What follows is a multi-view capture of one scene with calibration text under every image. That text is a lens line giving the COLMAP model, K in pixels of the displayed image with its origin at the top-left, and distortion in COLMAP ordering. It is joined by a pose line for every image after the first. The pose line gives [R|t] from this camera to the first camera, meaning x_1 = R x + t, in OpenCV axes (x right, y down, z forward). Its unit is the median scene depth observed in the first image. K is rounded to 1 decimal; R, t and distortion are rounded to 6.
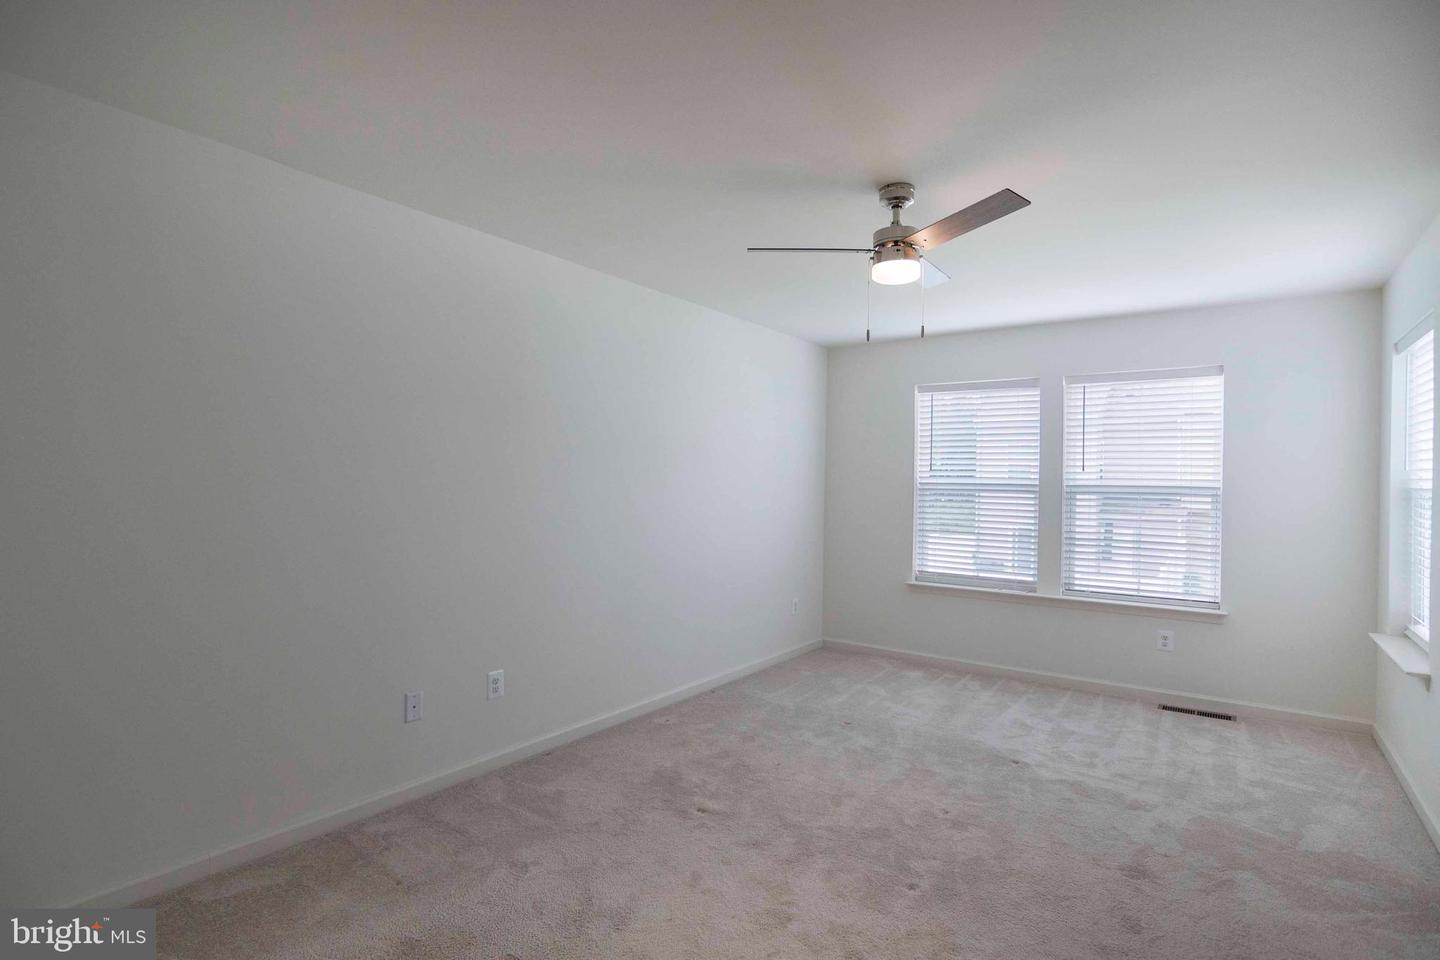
lens RADIAL K [[704.6, 0, 721.9], [0, 704.6, 484.6], [0, 0, 1]] dist [-0.020661, 0.006689]
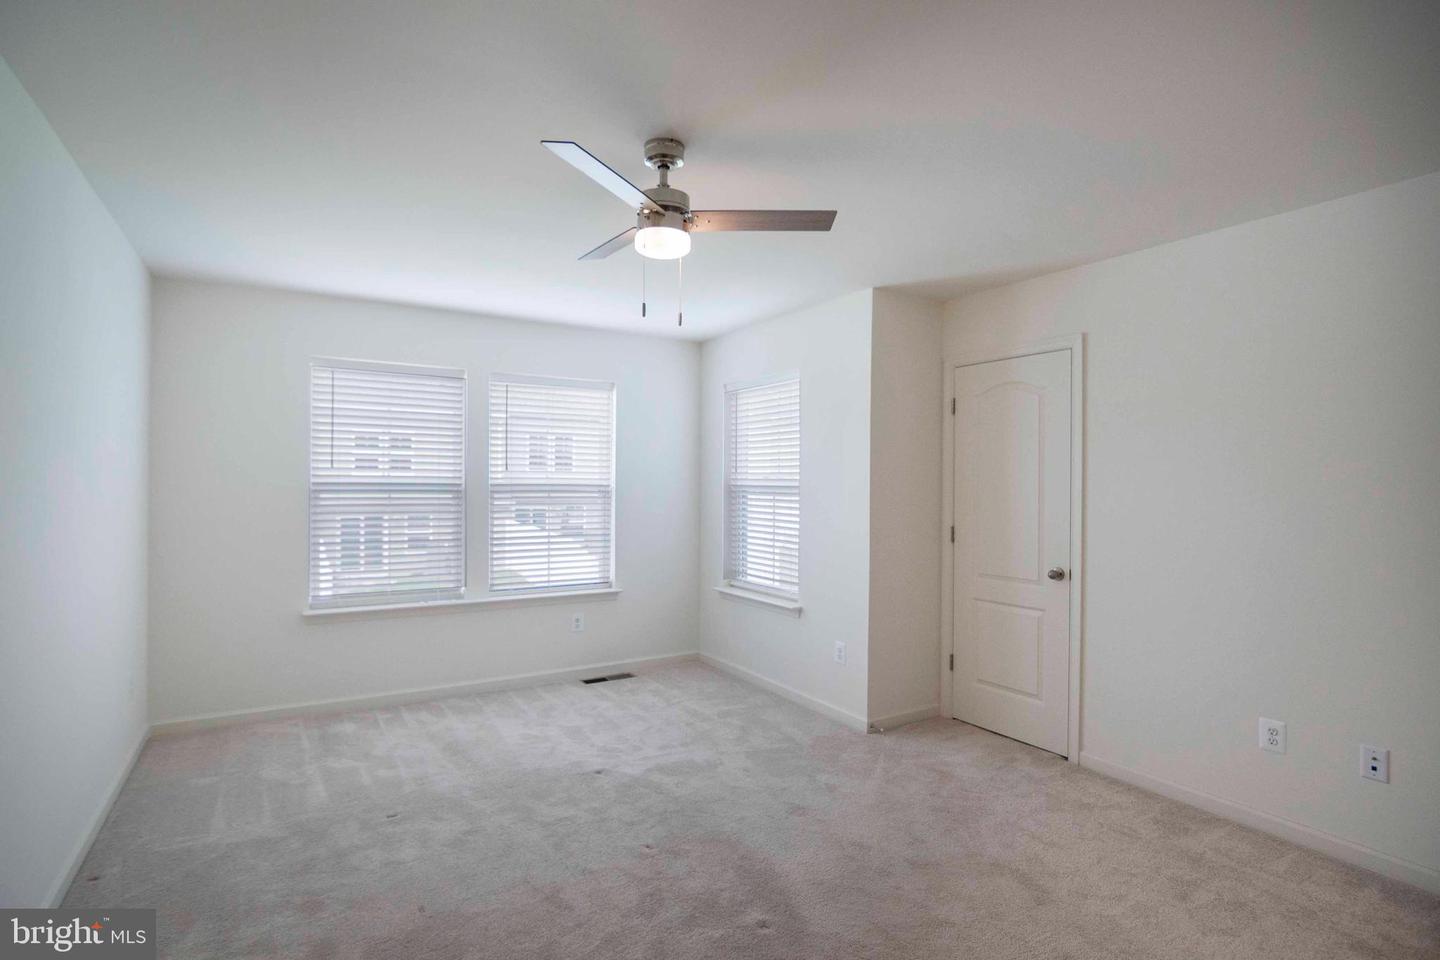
lens RADIAL K [[704.6, 0, 706.7], [0, 704.6, 482.2], [0, 0, 1]] dist [-0.020661, 0.006689]
pose [[0.399432, -0.008782, 0.916721, -0.343836], [0.003663, 0.999961, 0.007983, -0.010672], [-0.916756, 0.000170, 0.399448, 0.399872]]
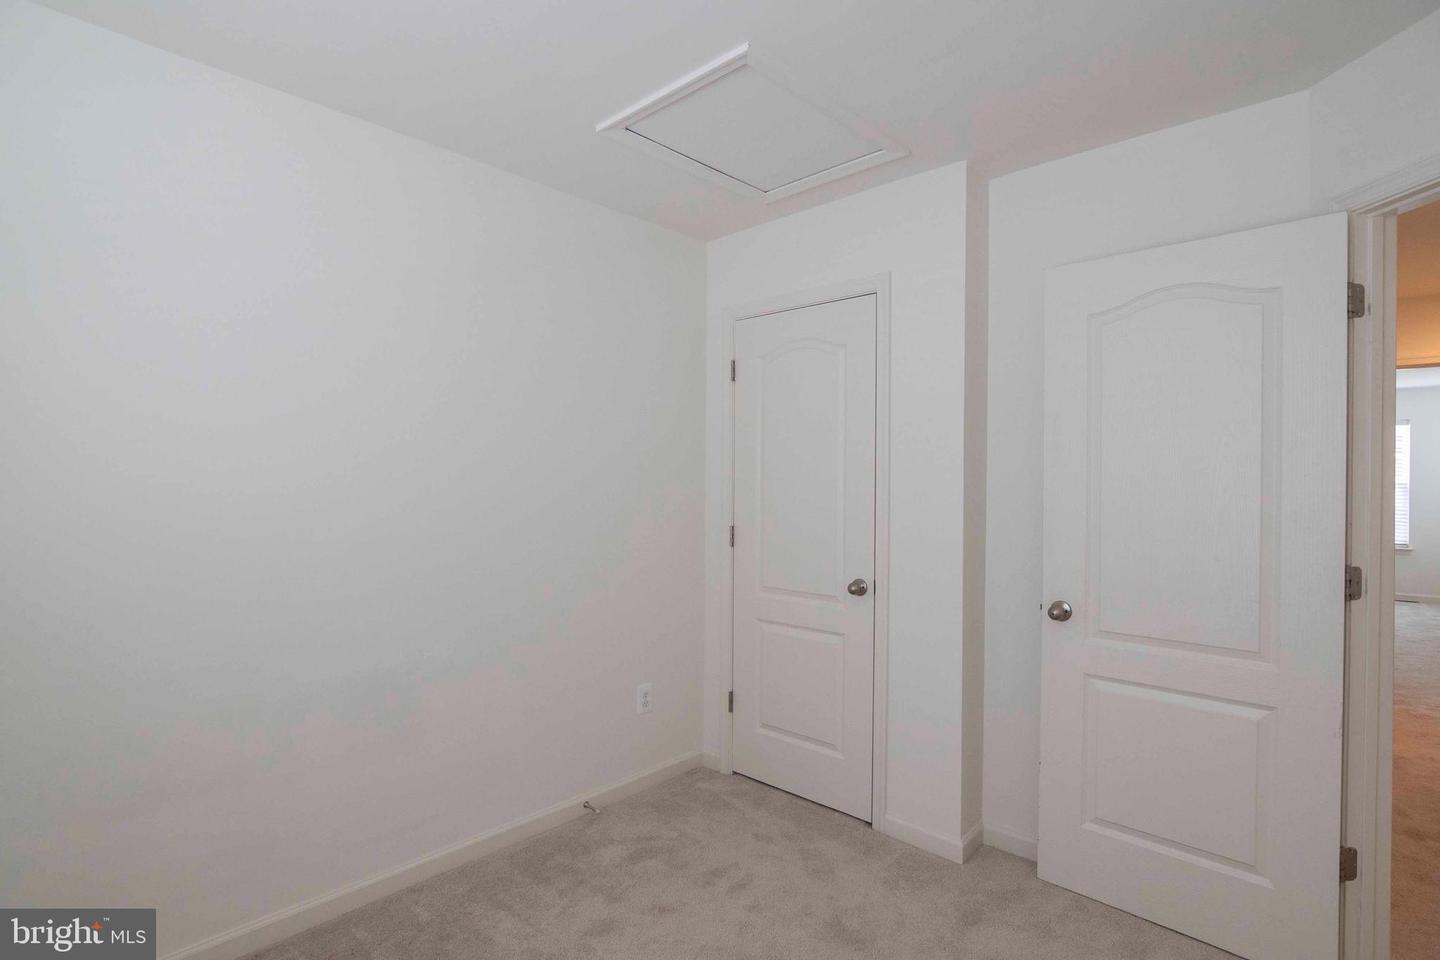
lens RADIAL K [[704.6, 0, 713.4], [0, 704.6, 483.5], [0, 0, 1]] dist [-0.020661, 0.006689]
pose [[0.130361, -0.020119, 0.991262, -0.052299], [0.003770, 0.999797, 0.019797, -0.000646], [-0.991459, 0.001156, 0.130410, 0.398046]]
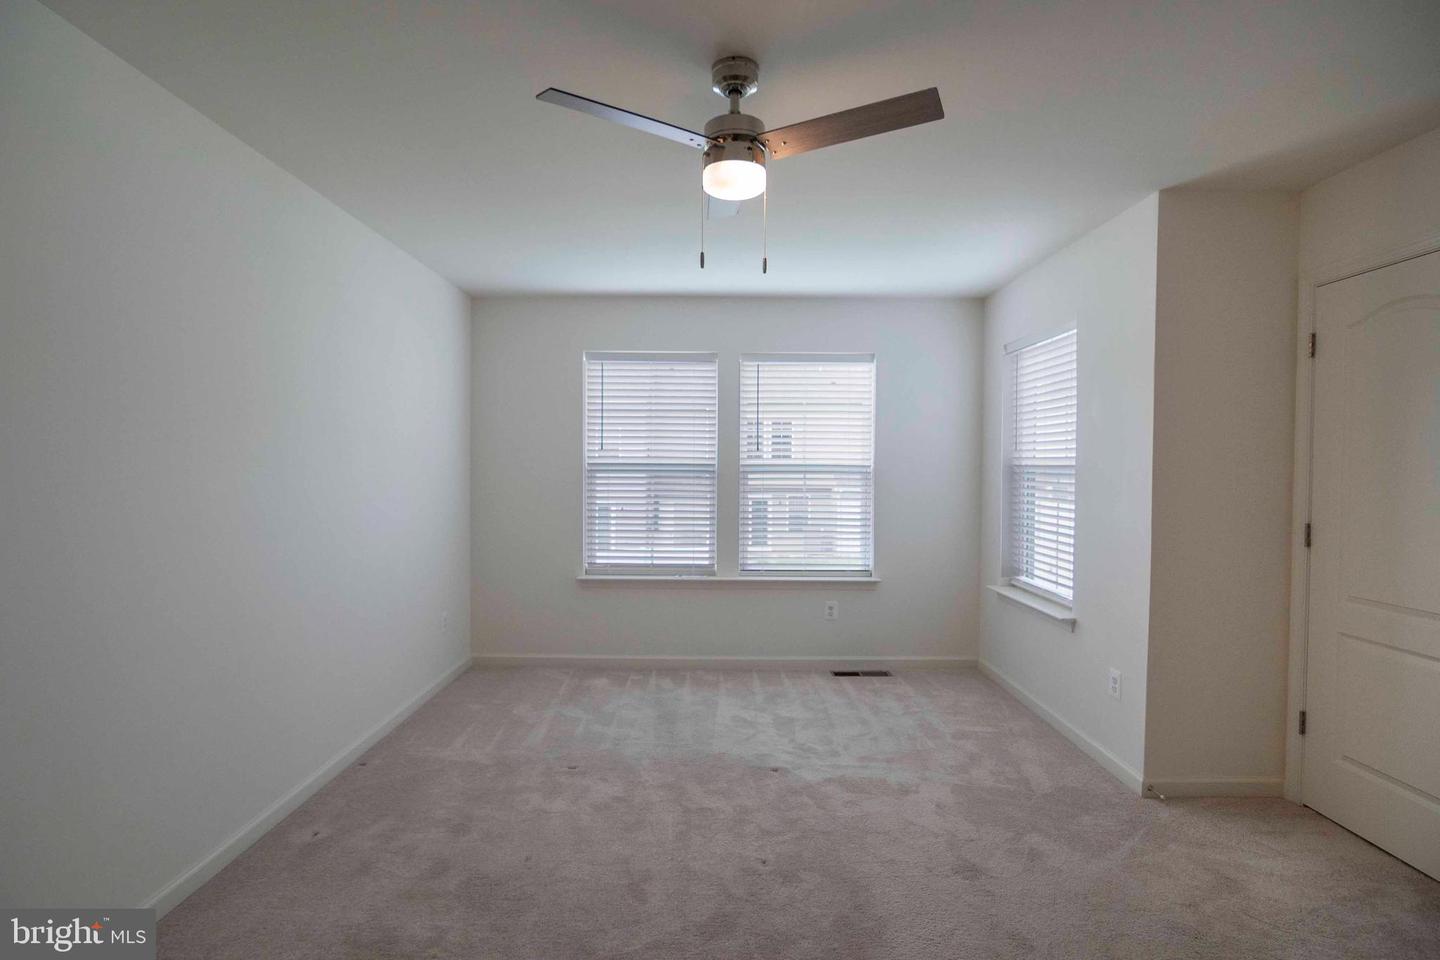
lens RADIAL K [[704.6, 0, 710.3], [0, 704.6, 483.6], [0, 0, 1]] dist [-0.020661, 0.006689]
pose [[0.816090, -0.023429, 0.577450, -0.139465], [0.009270, 0.999580, 0.027454, -0.000343], [-0.577851, -0.017052, 0.815964, 0.263499]]
